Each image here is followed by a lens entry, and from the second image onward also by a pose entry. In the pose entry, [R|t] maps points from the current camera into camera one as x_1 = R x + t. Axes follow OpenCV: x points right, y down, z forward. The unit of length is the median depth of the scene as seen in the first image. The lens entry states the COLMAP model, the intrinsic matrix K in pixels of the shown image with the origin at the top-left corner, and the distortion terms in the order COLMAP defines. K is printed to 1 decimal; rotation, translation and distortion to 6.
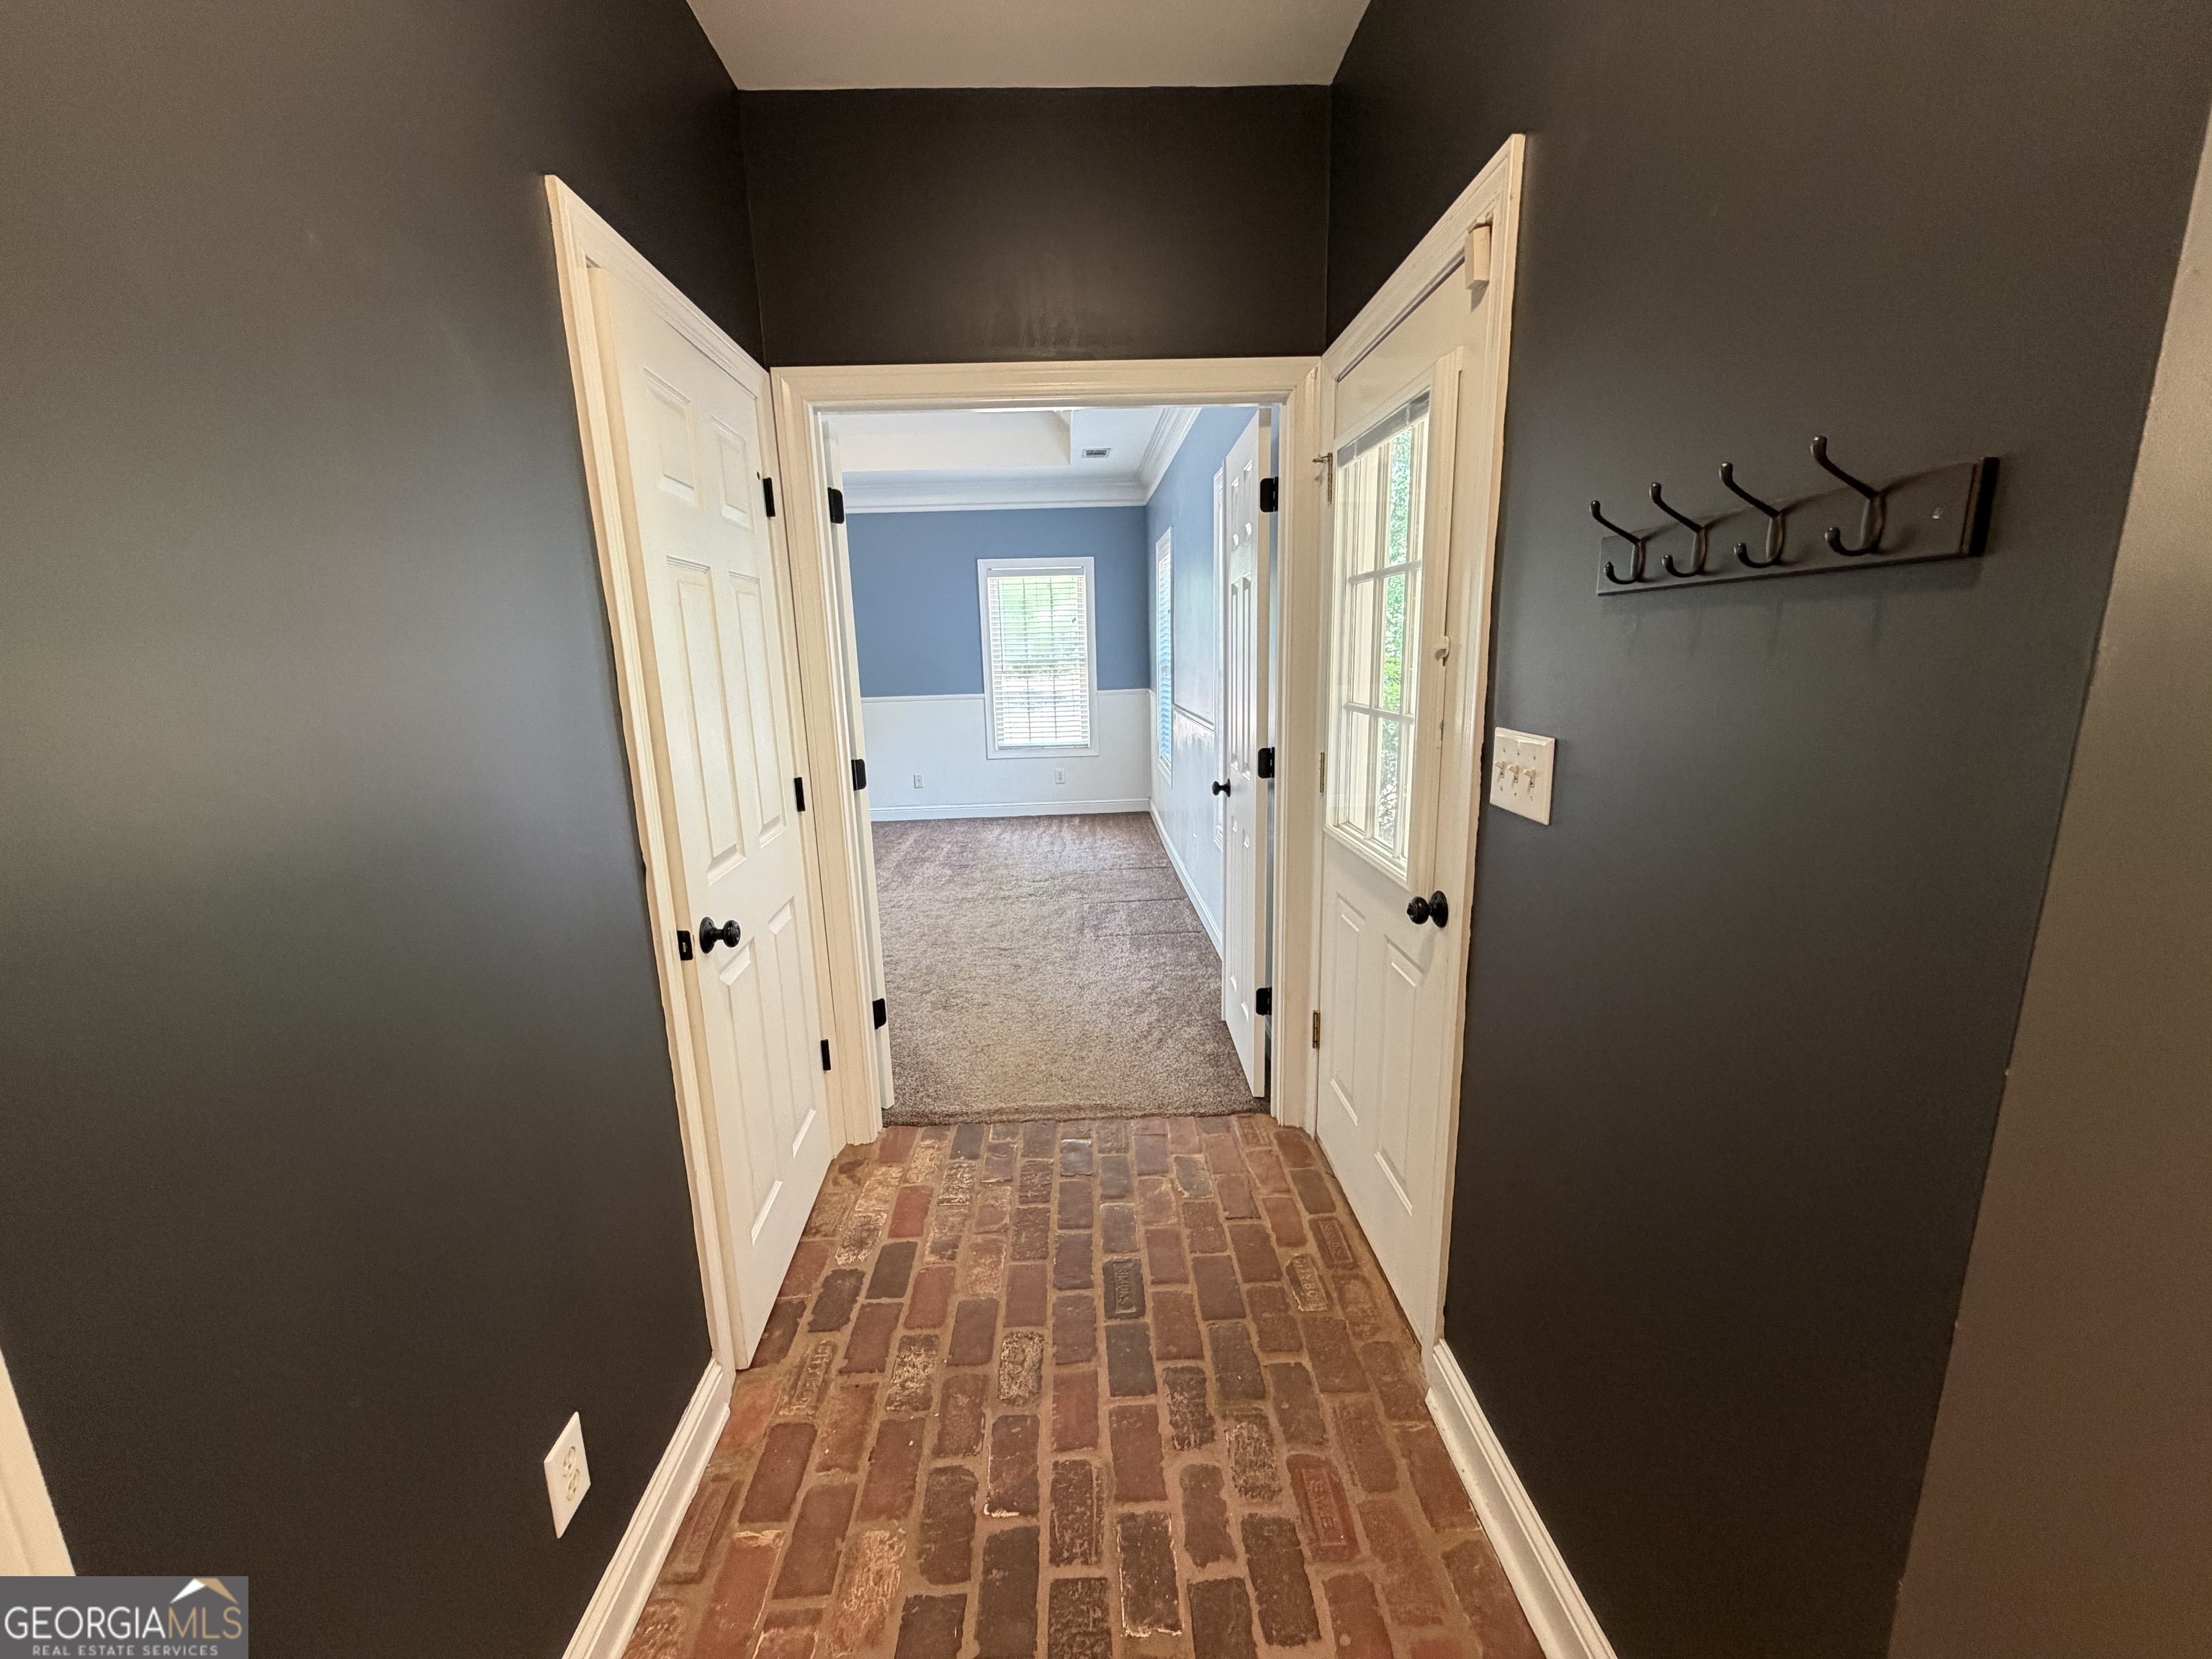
lens RADIAL K [[877.3, 0, 1100.8], [0, 877.3, 825.4], [0, 0, 1]] dist [-0.000252, -0.000511]
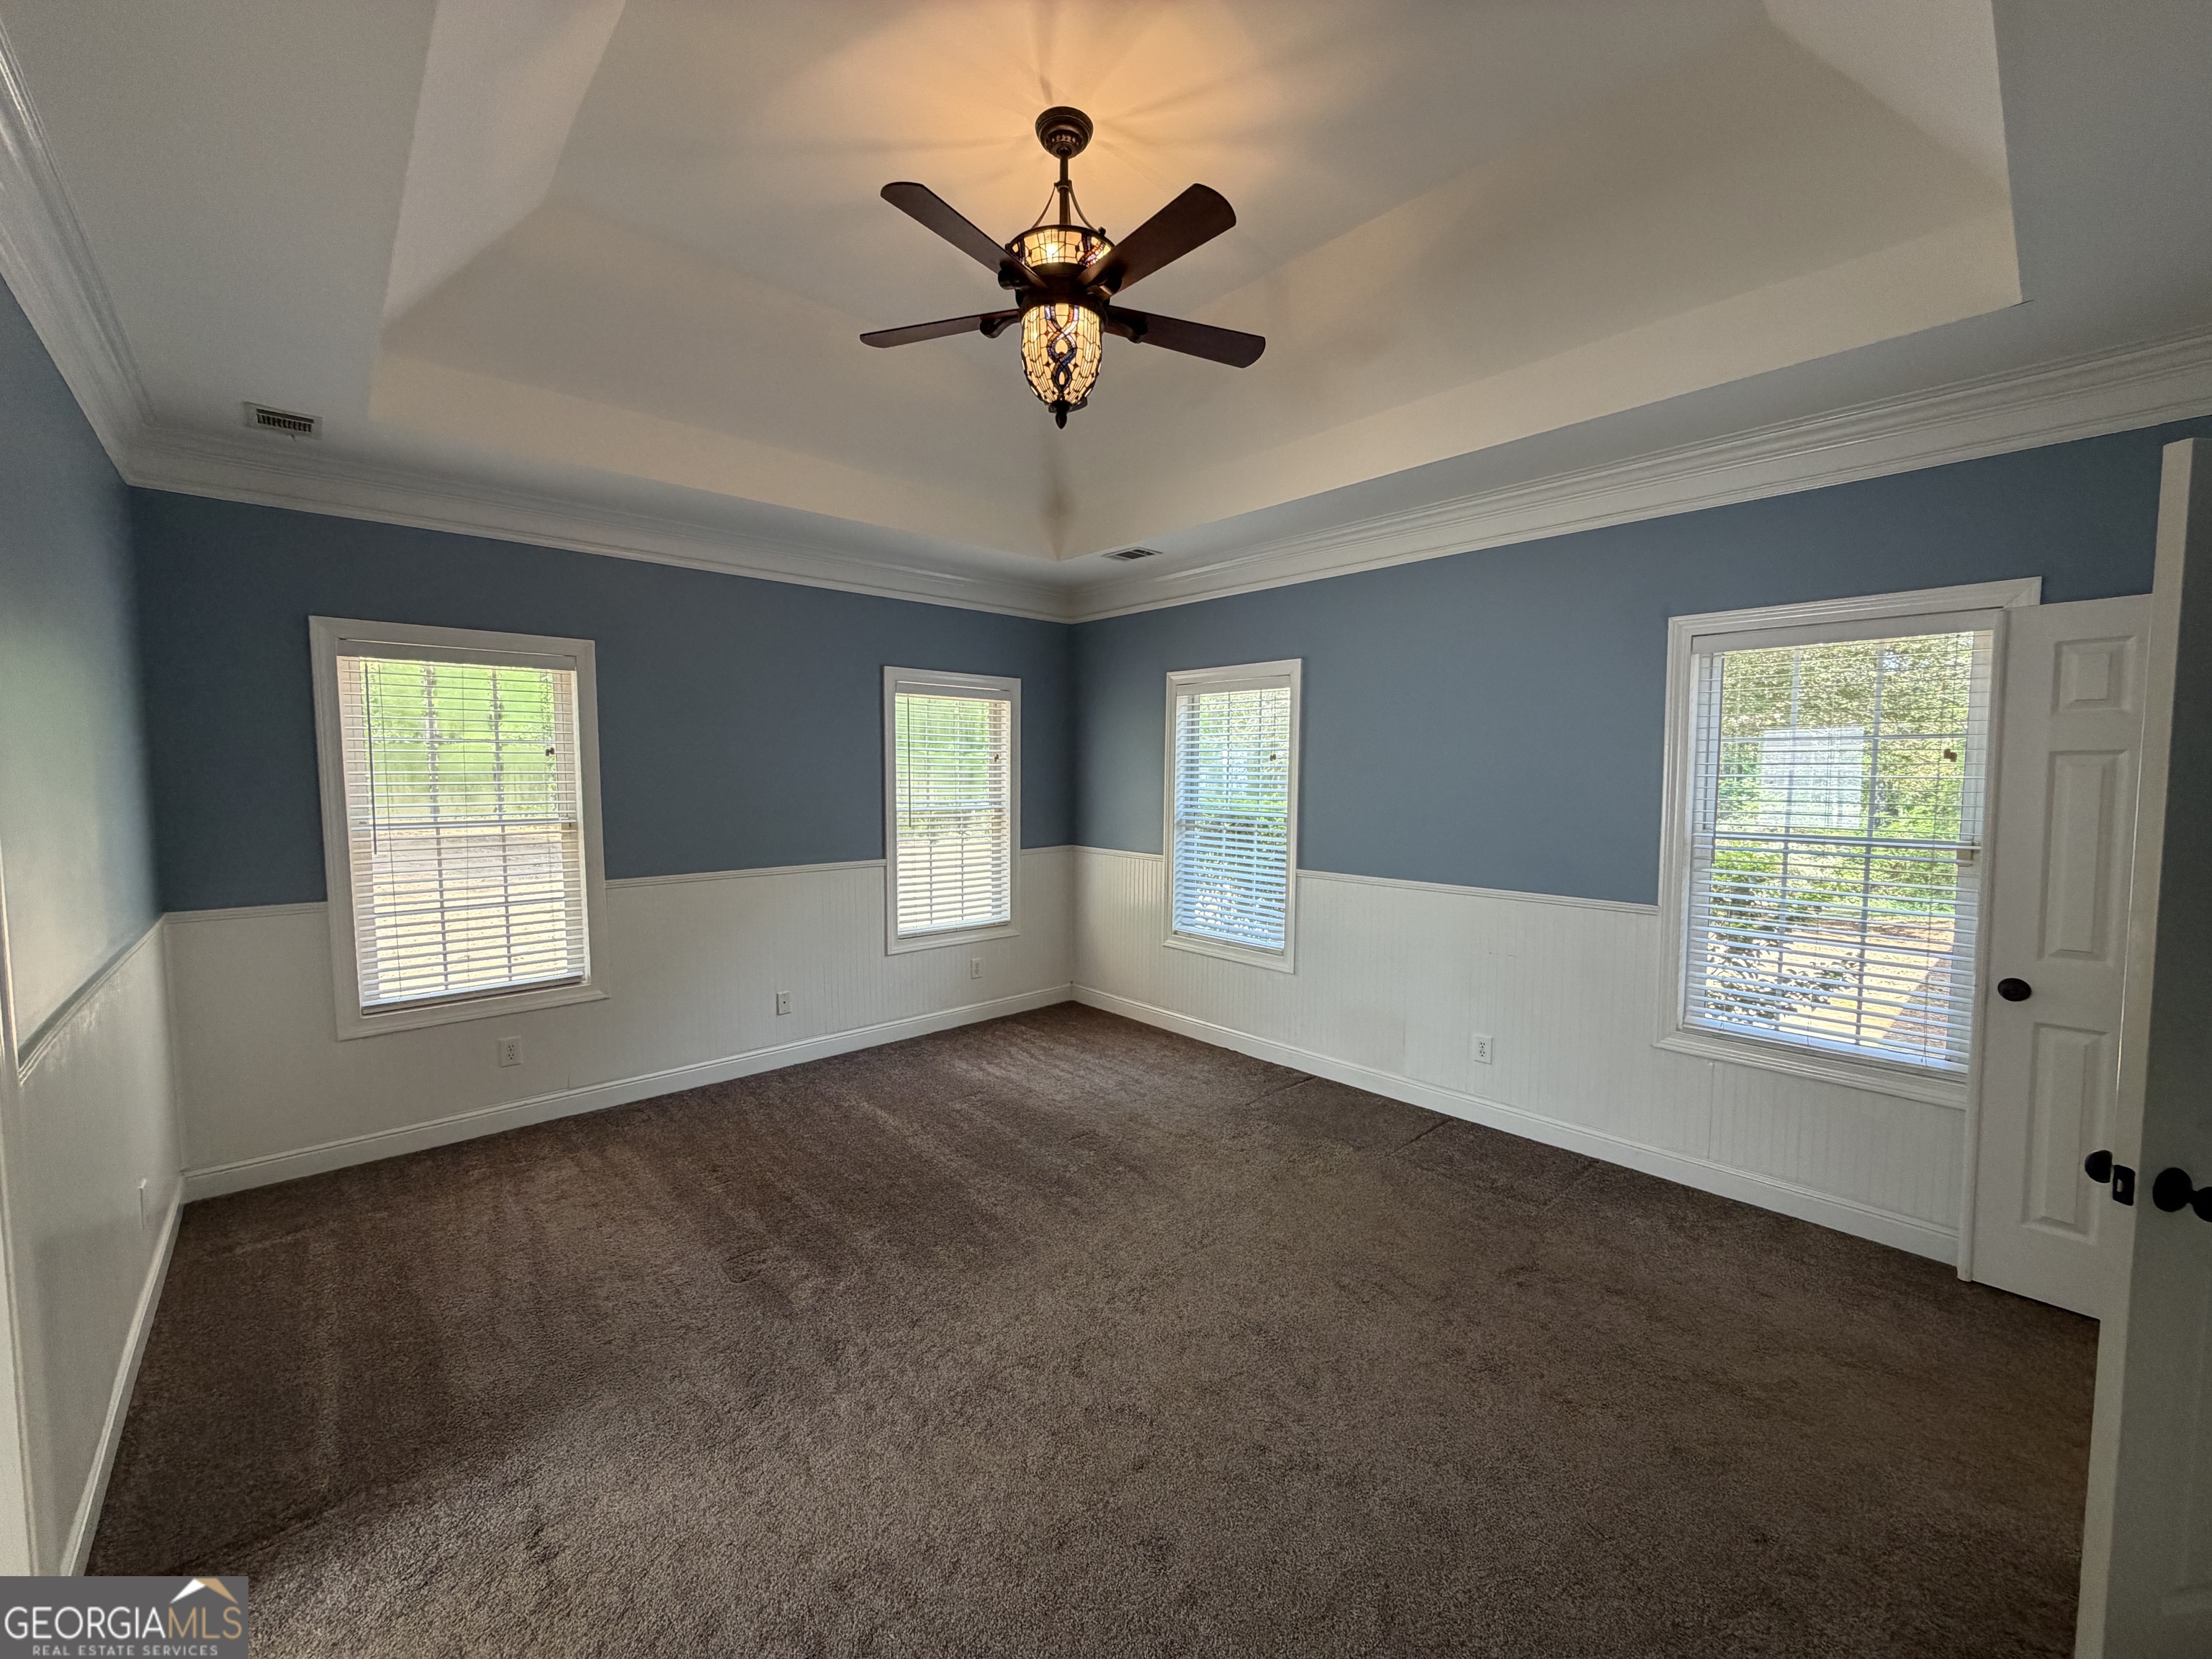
lens RADIAL K [[877.3, 0, 1104.9], [0, 877.3, 827.7], [0, 0, 1]] dist [-0.000252, -0.000511]
pose [[0.762412, -0.013701, 0.646947, -0.460053], [0.109011, 0.988207, -0.107538, -0.087275], [-0.637844, 0.152512, 0.754914, 0.397010]]
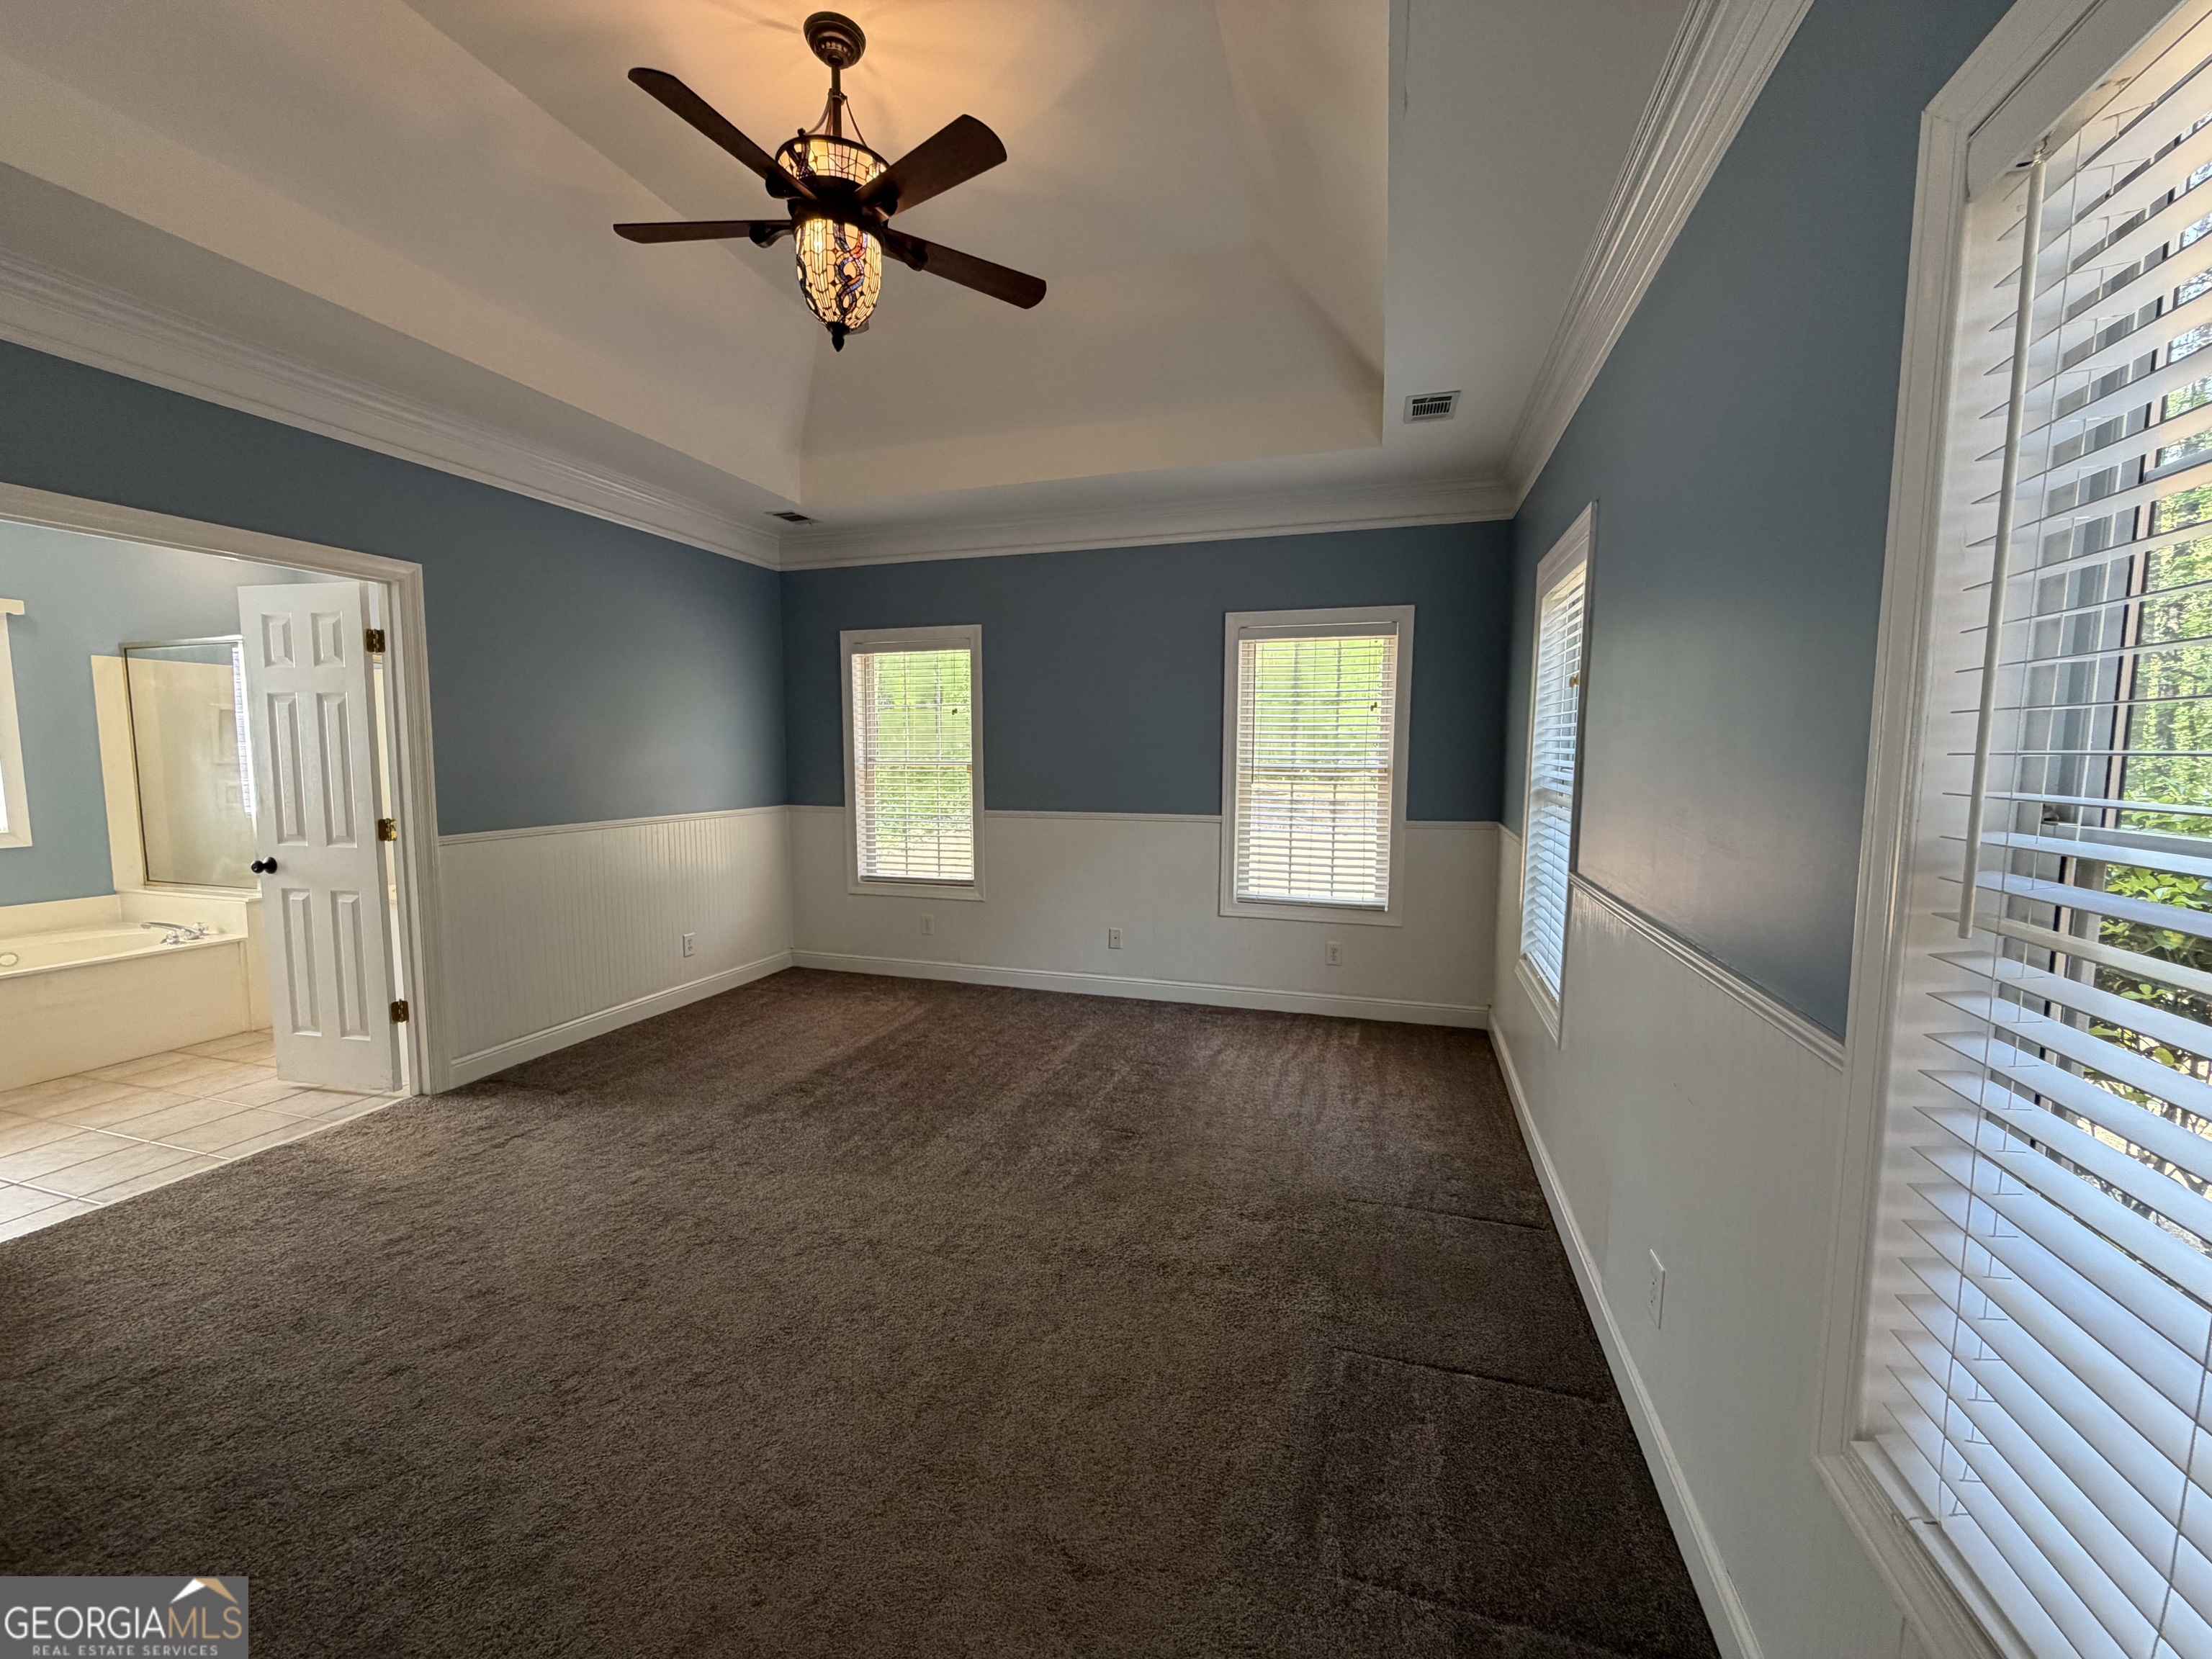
lens RADIAL K [[877.3, 0, 1098.9], [0, 877.3, 830.9], [0, 0, 1]] dist [-0.000252, -0.000511]
pose [[0.940227, 0.061510, -0.334946, -0.000296], [-0.097346, 0.991057, -0.091262, -0.074500], [0.326337, 0.118413, 0.937807, 0.380545]]
